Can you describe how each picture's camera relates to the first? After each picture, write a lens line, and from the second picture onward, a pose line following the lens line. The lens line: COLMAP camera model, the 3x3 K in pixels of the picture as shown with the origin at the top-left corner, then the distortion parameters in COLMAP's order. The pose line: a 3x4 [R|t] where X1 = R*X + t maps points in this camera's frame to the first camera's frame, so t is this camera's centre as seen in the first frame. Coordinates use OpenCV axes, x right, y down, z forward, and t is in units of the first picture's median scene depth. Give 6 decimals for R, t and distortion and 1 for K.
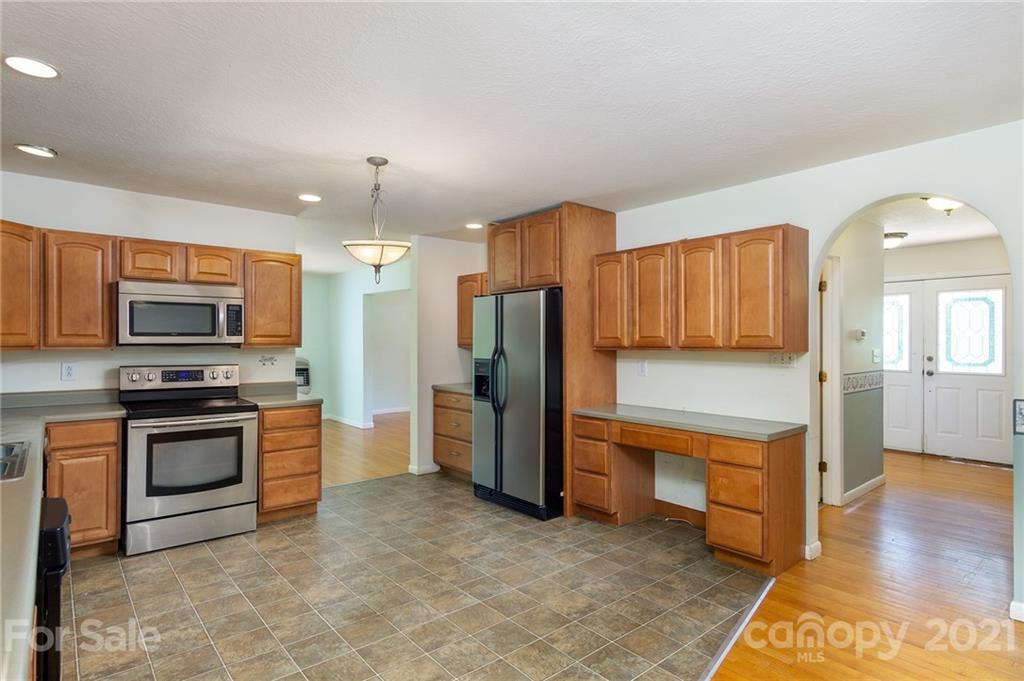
lens RADIAL K [[545.8, 0, 516.2], [0, 545.8, 350.5], [0, 0, 1]] dist [0.011101, -0.001183]
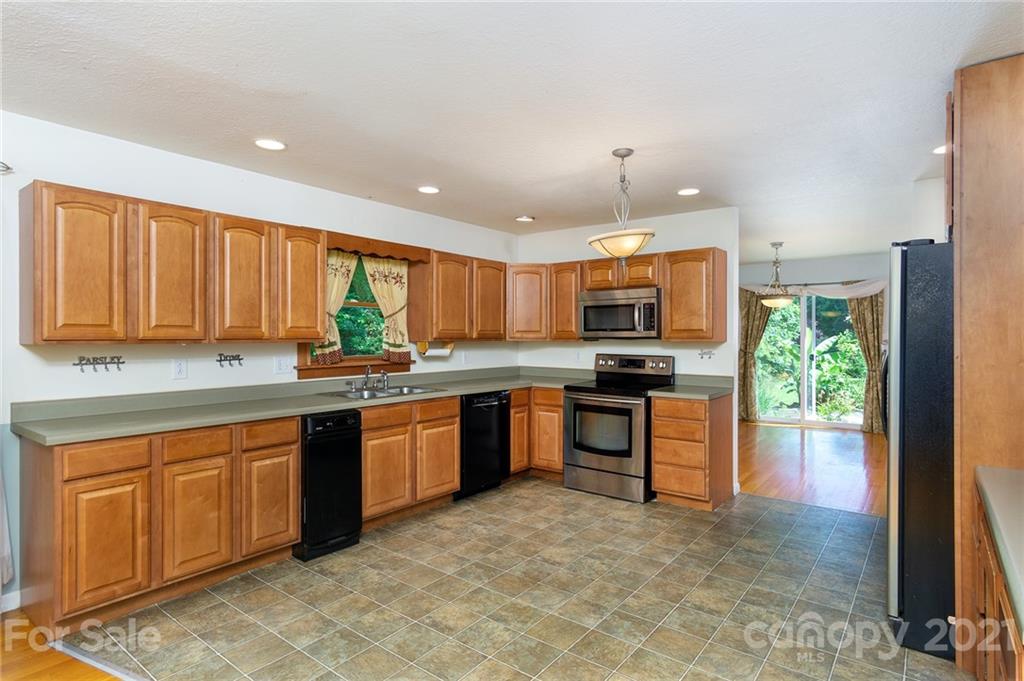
lens RADIAL K [[545.8, 0, 509.1], [0, 545.8, 333.6], [0, 0, 1]] dist [0.011101, -0.001183]
pose [[0.197343, -0.009700, -0.980287, 0.710180], [-0.019048, 0.999724, -0.013727, 0.001573], [0.980149, 0.021381, 0.197104, 0.631811]]
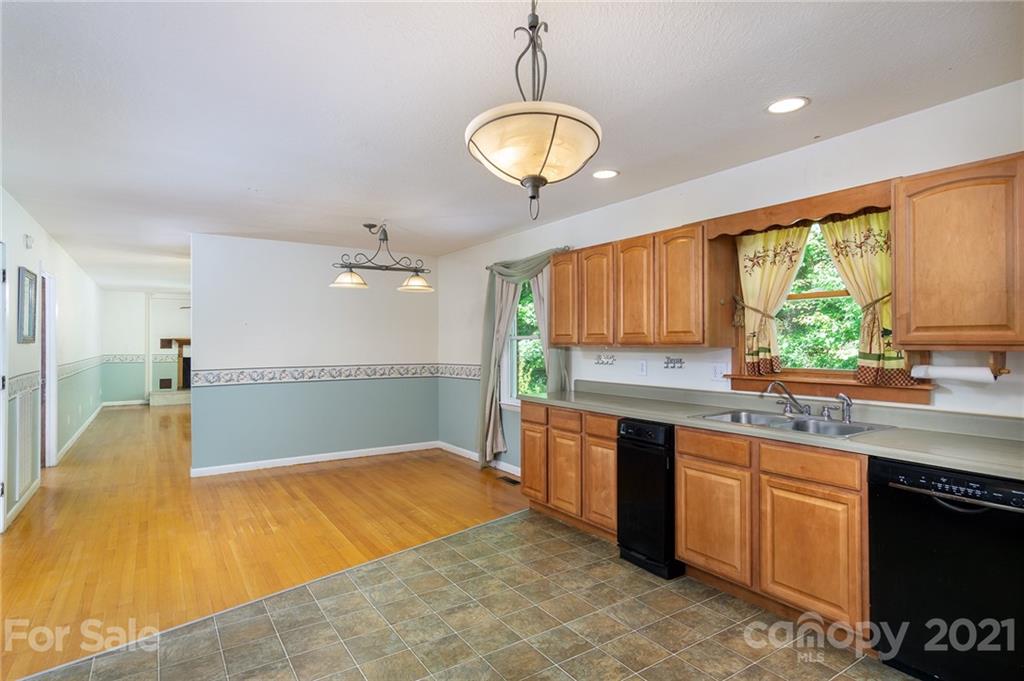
lens RADIAL K [[545.8, 0, 514.0], [0, 545.8, 333.7], [0, 0, 1]] dist [0.011101, -0.001183]
pose [[-0.992203, 0.006217, 0.124477, -0.317096], [0.007495, 0.999924, 0.009798, -0.029802], [-0.124407, 0.010655, -0.992174, 1.568774]]
